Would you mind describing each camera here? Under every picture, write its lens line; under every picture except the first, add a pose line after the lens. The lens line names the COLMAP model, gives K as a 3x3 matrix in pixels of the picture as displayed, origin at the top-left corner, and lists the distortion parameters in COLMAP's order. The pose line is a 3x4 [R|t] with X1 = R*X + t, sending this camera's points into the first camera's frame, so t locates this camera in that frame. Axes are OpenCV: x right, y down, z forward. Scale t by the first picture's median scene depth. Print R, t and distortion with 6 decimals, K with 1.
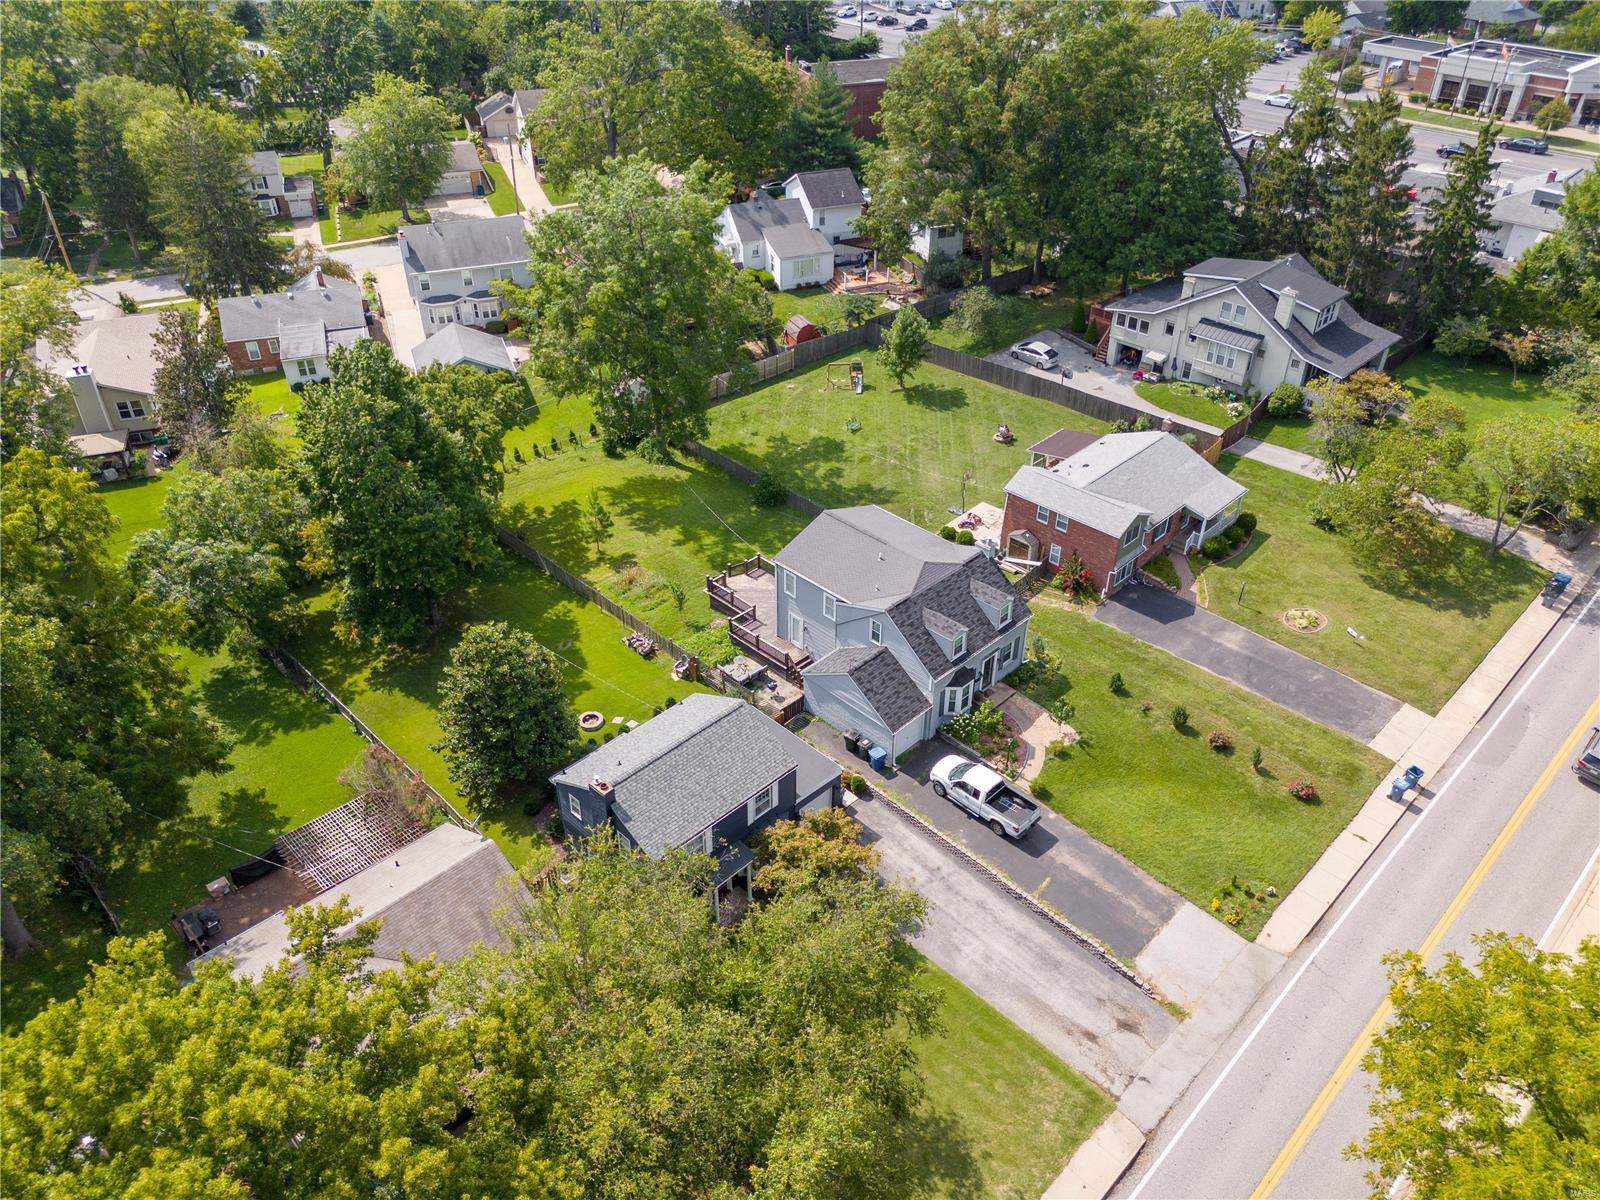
lens RADIAL K [[1196.6, 0, 800.0], [0, 1196.6, 600.0], [0, 0, 1]] dist [0.087081, -0.086094]
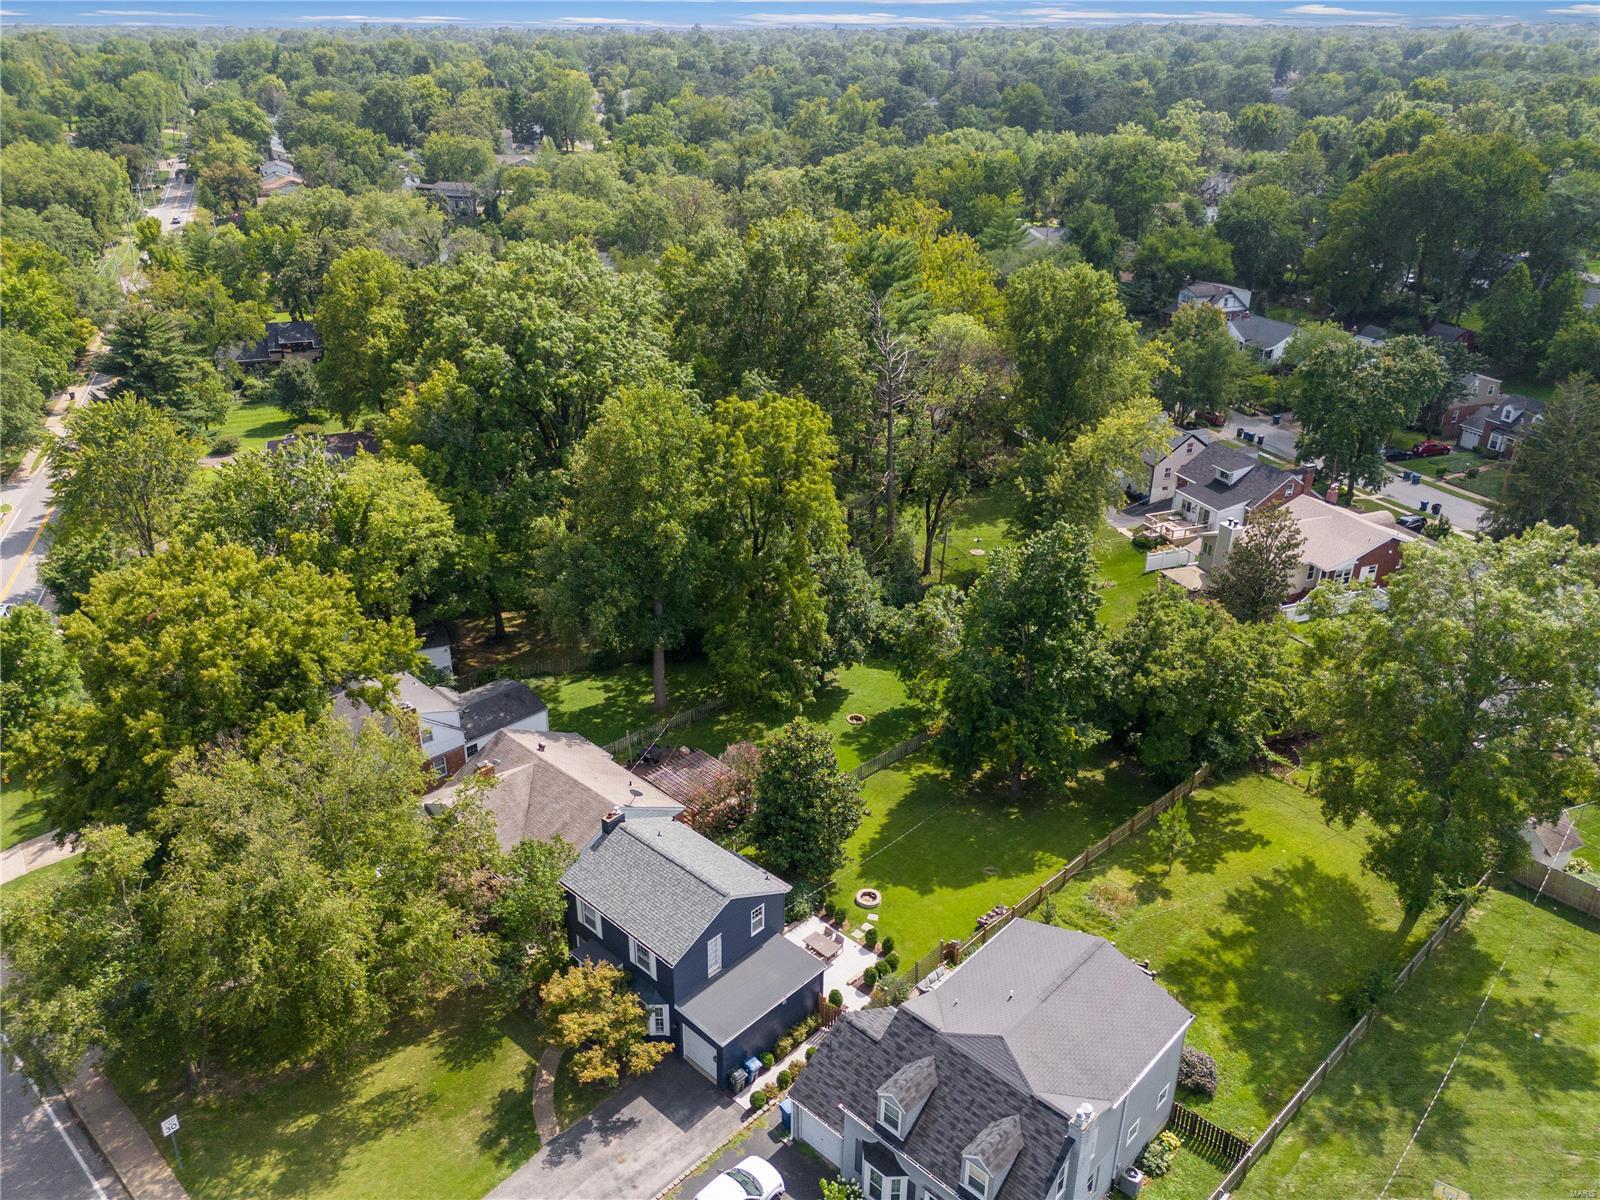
lens RADIAL K [[1196.6, 0, 800.0], [0, 1196.6, 600.0], [0, 0, 1]] dist [0.087081, -0.086094]
pose [[0.013526, 0.418399, -0.908162, 0.467532], [-0.570278, 0.749275, 0.336705, -0.289677], [0.821341, 0.513350, 0.248739, 0.430385]]
